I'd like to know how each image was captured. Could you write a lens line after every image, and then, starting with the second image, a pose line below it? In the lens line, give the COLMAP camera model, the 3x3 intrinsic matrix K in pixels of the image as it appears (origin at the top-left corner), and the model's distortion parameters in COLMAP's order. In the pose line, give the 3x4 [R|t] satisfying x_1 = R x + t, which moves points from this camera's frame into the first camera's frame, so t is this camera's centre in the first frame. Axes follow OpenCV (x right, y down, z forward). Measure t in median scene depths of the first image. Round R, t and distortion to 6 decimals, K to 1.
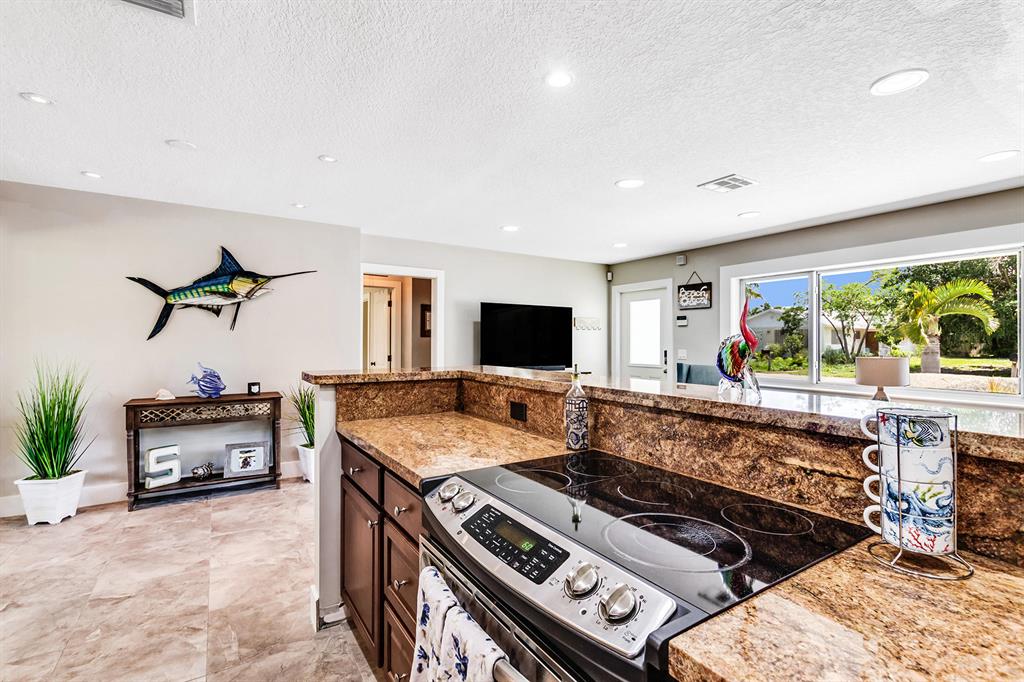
lens RADIAL K [[463.4, 0, 512.6], [0, 463.4, 339.8], [0, 0, 1]] dist [0.009071, -0.003895]
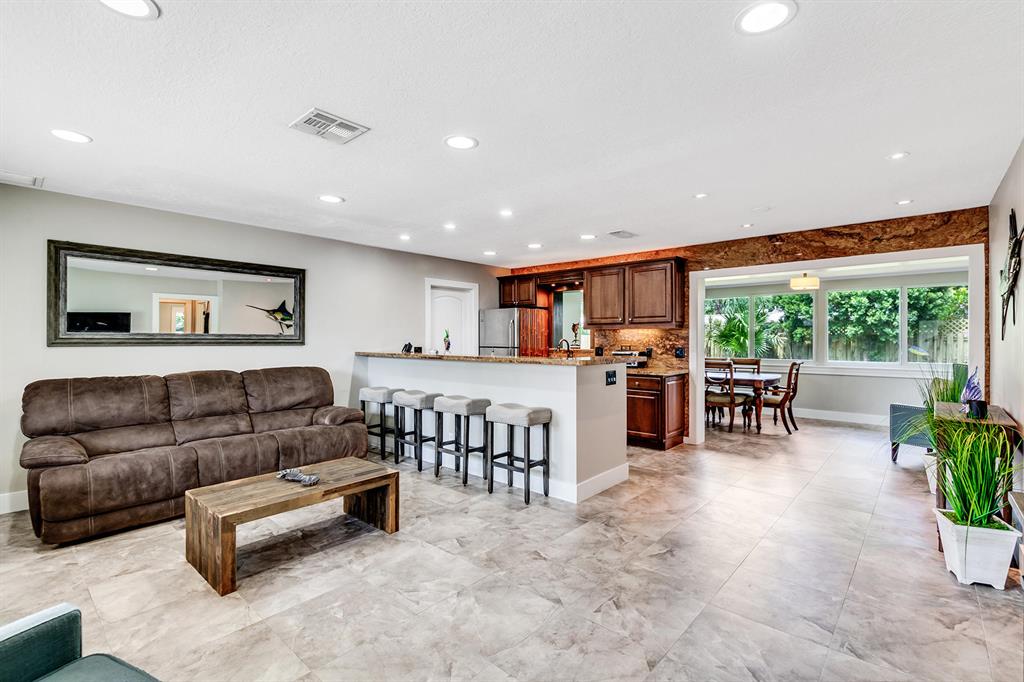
lens RADIAL K [[463.4, 0, 513.3], [0, 463.4, 344.0], [0, 0, 1]] dist [0.009071, -0.003895]
pose [[-0.961974, -0.000116, -0.273143, 0.322454], [-0.002534, 0.999961, 0.008501, 0.001810], [0.273131, 0.008870, -0.961936, 1.528462]]
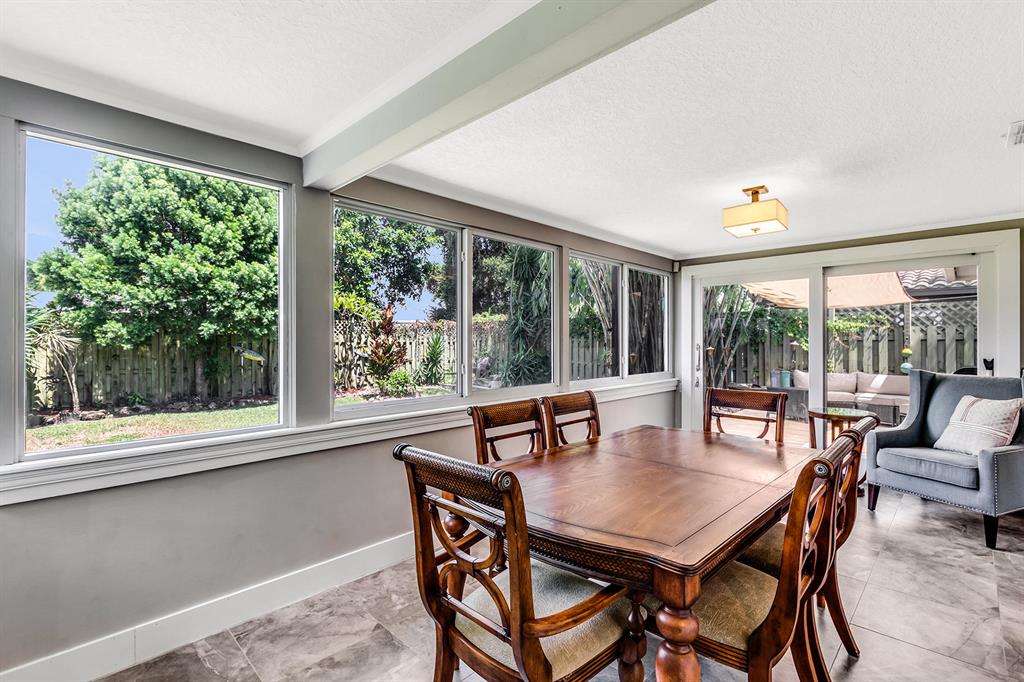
lens RADIAL K [[463.4, 0, 518.9], [0, 463.4, 341.8], [0, 0, 1]] dist [0.009071, -0.003895]
pose [[0.232141, -0.002098, -0.972680, -0.459329], [0.003194, 0.999994, -0.001394, -0.002910], [0.972677, -0.002784, 0.232146, -0.269156]]
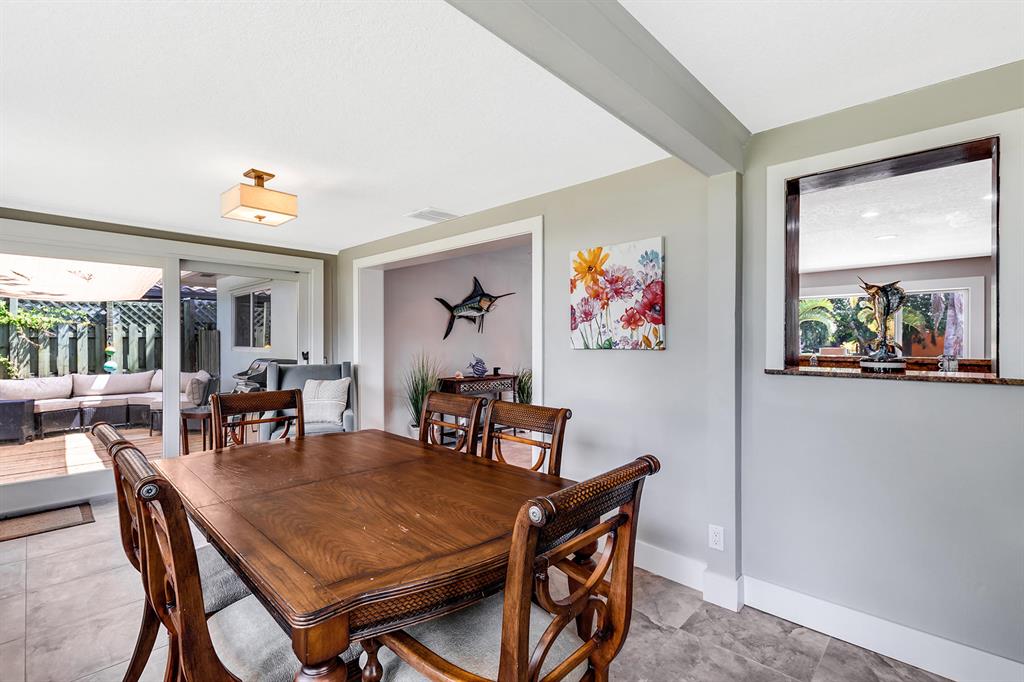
lens RADIAL K [[463.4, 0, 509.7], [0, 463.4, 342.3], [0, 0, 1]] dist [0.009071, -0.003895]
pose [[0.969816, -0.002822, 0.243824, -0.916136], [0.001006, 0.999971, 0.007572, -0.001669], [-0.243838, -0.007098, 0.969790, -0.494958]]
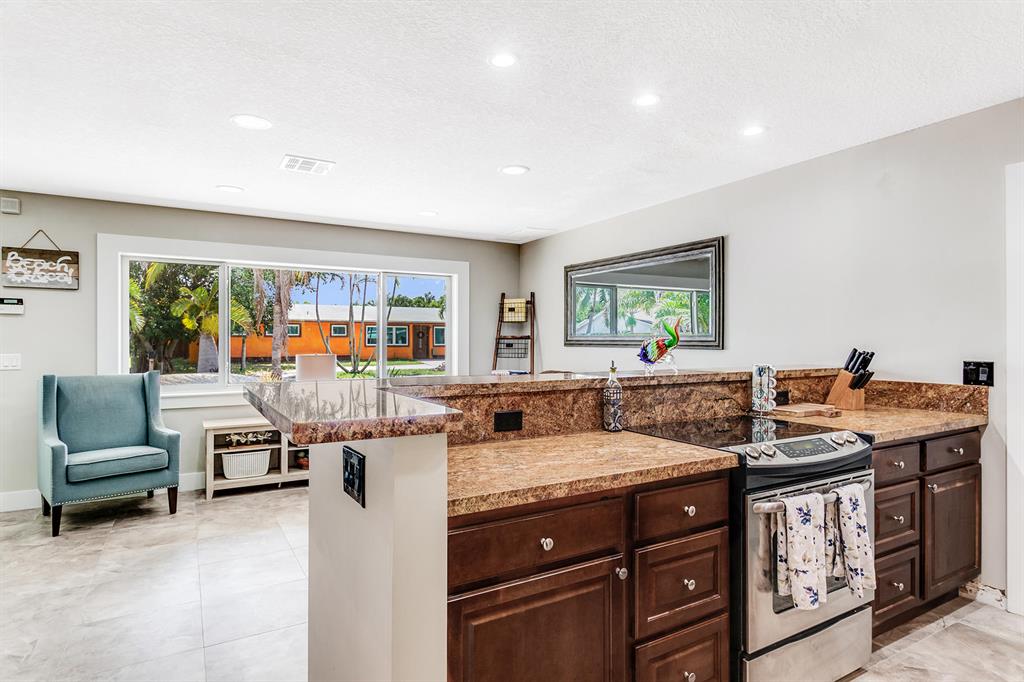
lens RADIAL K [[565.7, 0, 519.8], [0, 565.7, 339.3], [0, 0, 1]] dist [0.011165, -0.004848]
pose [[0.031116, -0.000258, 0.999516, -0.529241], [-0.002786, 0.999996, 0.000344, -0.000488], [-0.999512, -0.002795, 0.031115, 0.474527]]
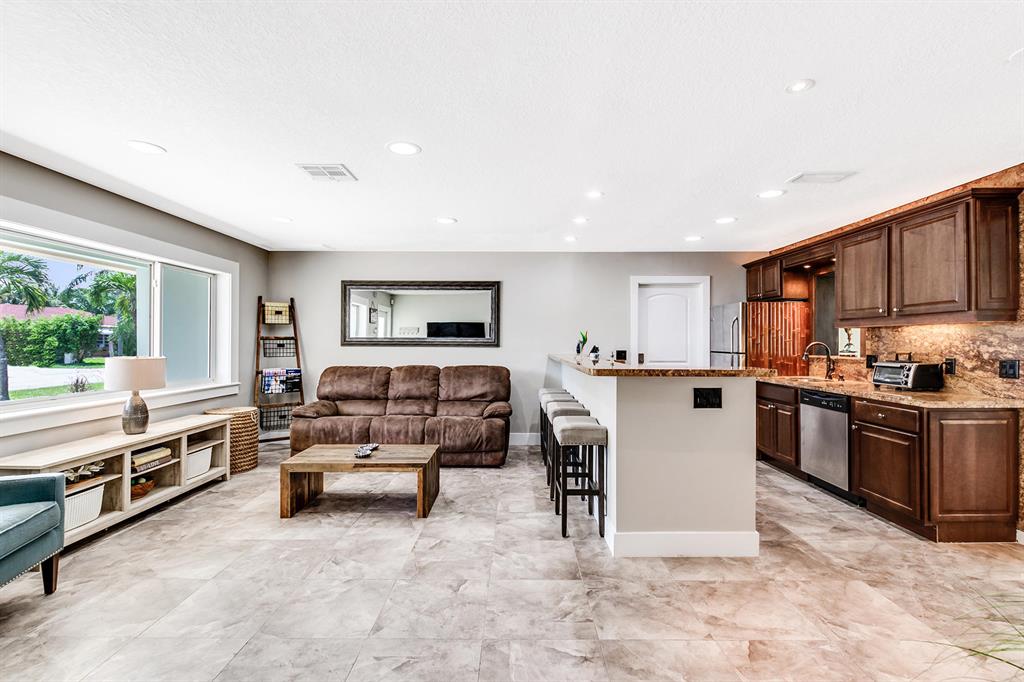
lens RADIAL K [[463.4, 0, 515.0], [0, 463.4, 341.7], [0, 0, 1]] dist [0.009071, -0.003895]
pose [[-0.844457, -0.004287, 0.535607, -0.303953], [-0.006726, 0.999974, -0.002601, 0.003867], [-0.535582, -0.005799, -0.844464, 1.350970]]
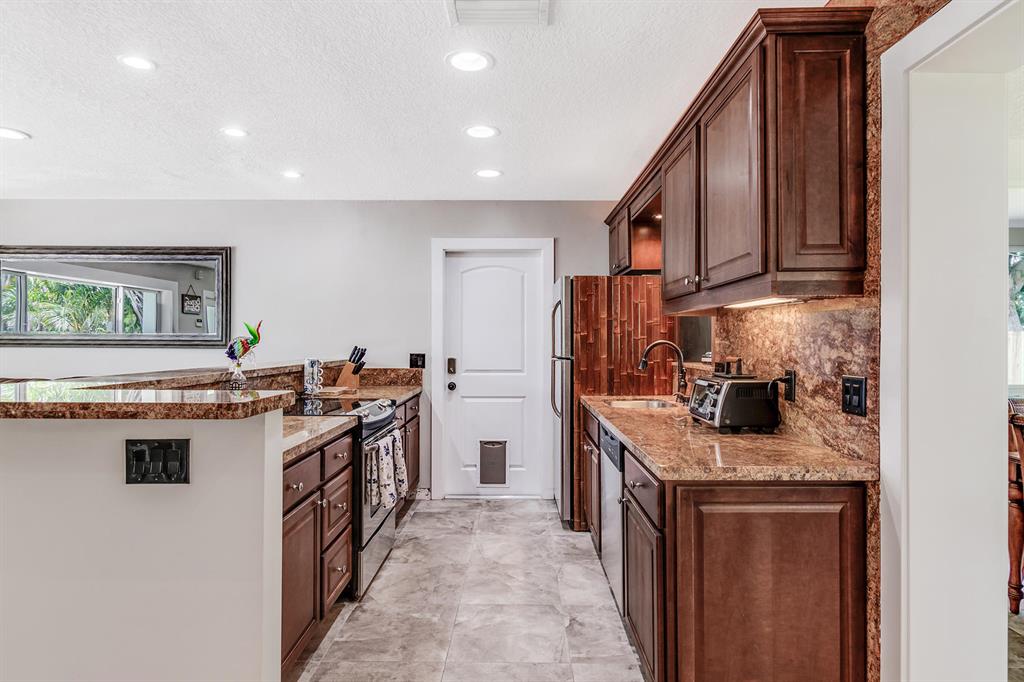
lens RADIAL K [[560.4, 0, 515.9], [0, 560.4, 340.8], [0, 0, 1]] dist [0.002054, 0.004334]
pose [[-0.839446, -0.004011, 0.543428, -0.596340], [-0.006621, 0.999974, -0.002847, 0.001554], [-0.543402, -0.005988, -0.839451, 0.783056]]
